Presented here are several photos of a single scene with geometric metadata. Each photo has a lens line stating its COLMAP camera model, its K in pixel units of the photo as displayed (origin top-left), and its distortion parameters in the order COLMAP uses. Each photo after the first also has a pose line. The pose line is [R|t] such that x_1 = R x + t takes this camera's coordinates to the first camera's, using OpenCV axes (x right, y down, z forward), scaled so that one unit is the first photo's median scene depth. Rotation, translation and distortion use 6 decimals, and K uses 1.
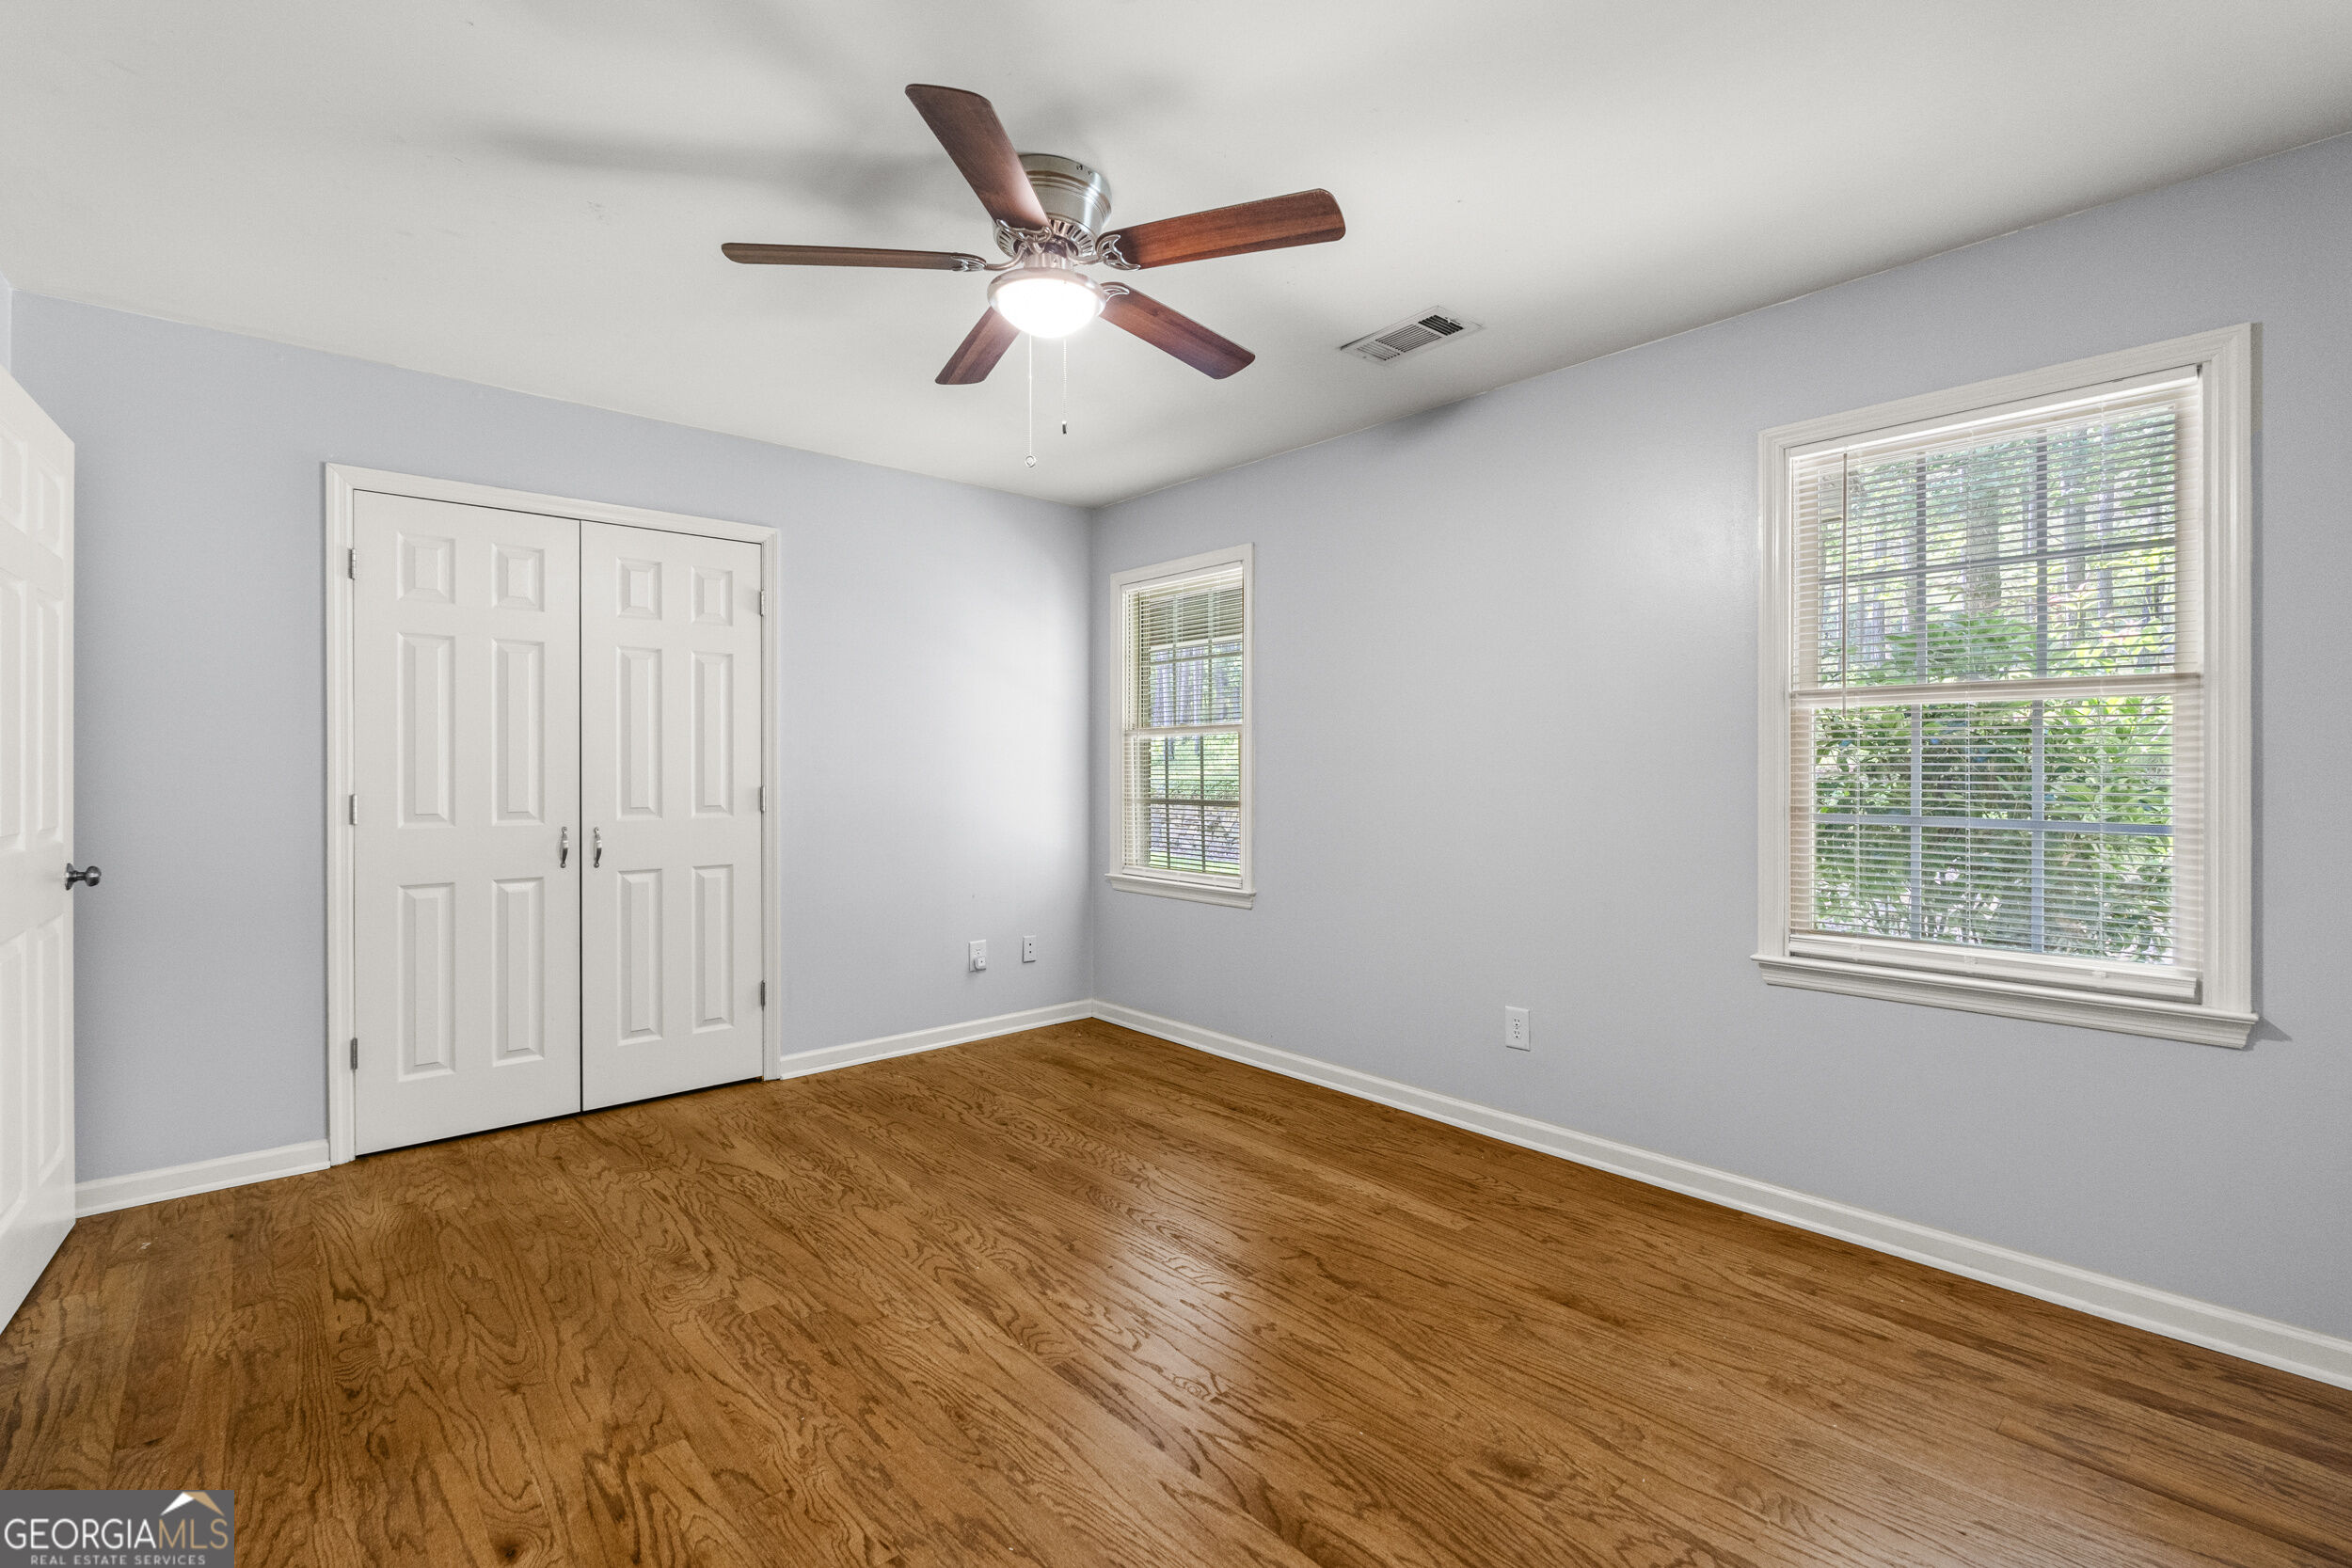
lens RADIAL K [[1077.4, 0, 1192.7], [0, 1077.4, 785.0], [0, 0, 1]] dist [-0.001066, 0.000104]
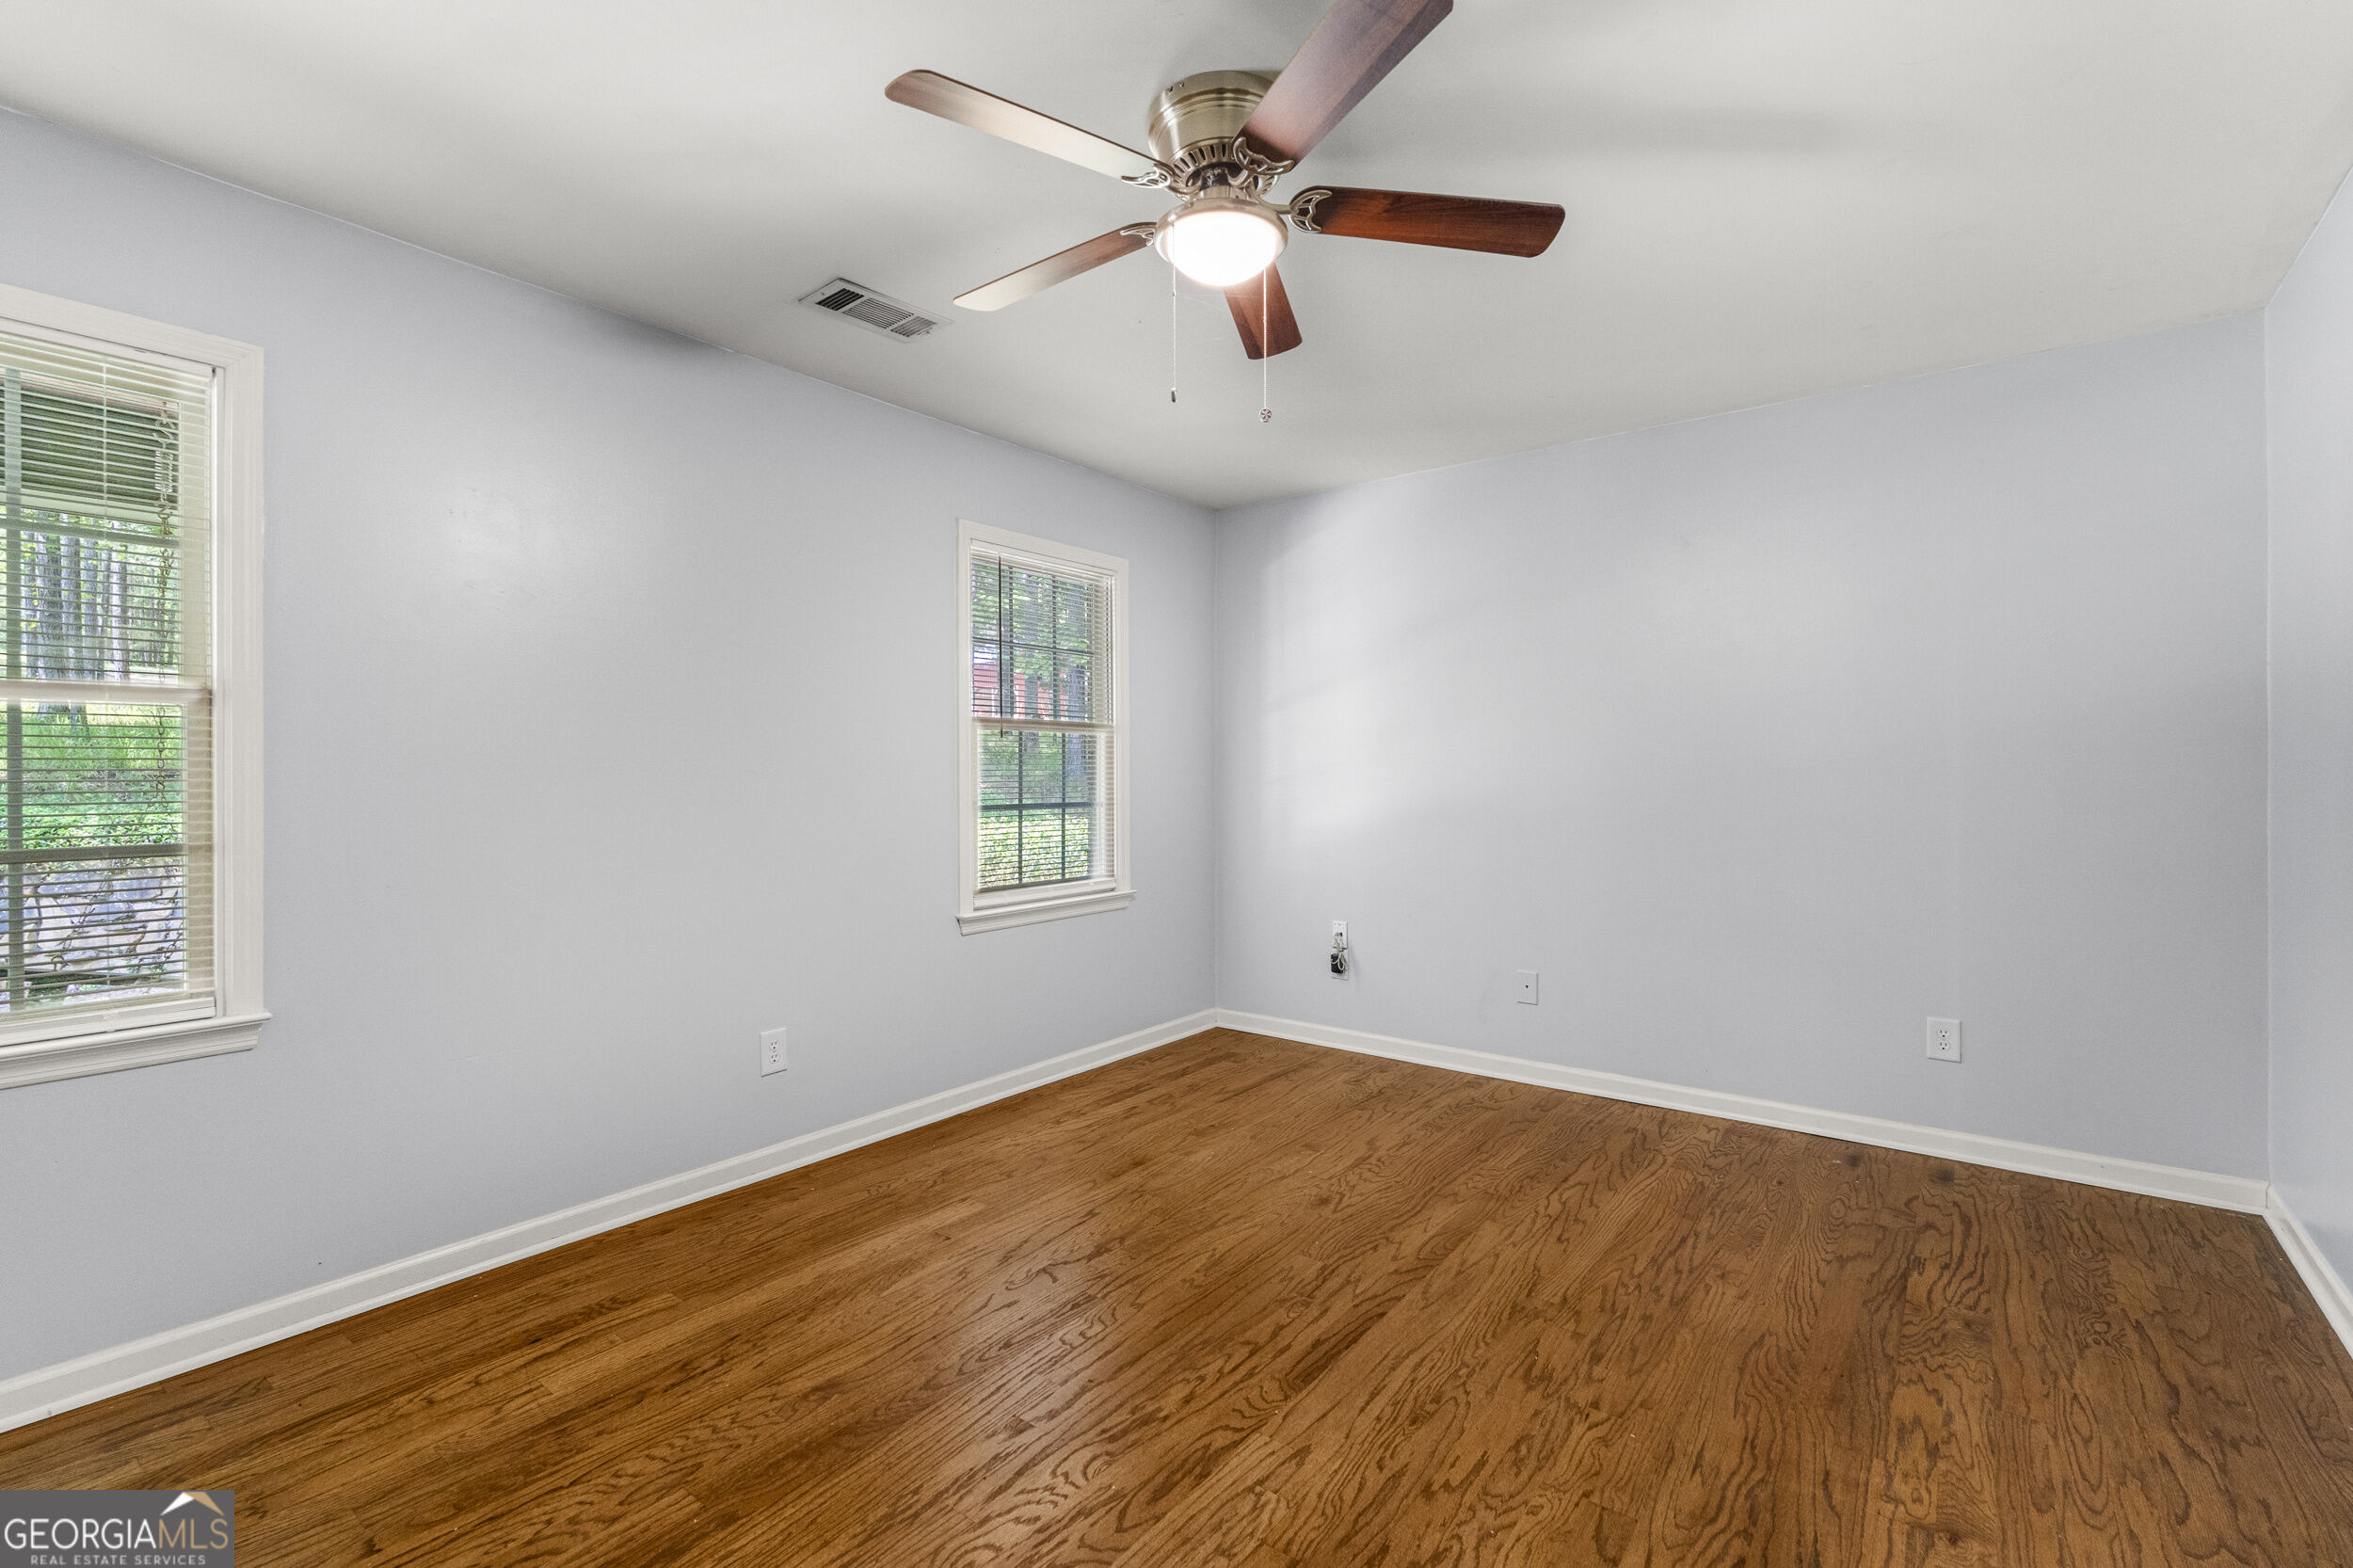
lens RADIAL K [[1077.9, 0, 1182.2], [0, 1077.9, 766.1], [0, 0, 1]] dist [-0.001066, 0.000104]
pose [[-0.210197, 0.007435, 0.977631, -0.902254], [0.018580, 0.999821, -0.003609, -0.014393], [-0.977483, 0.017406, -0.210297, 1.107086]]
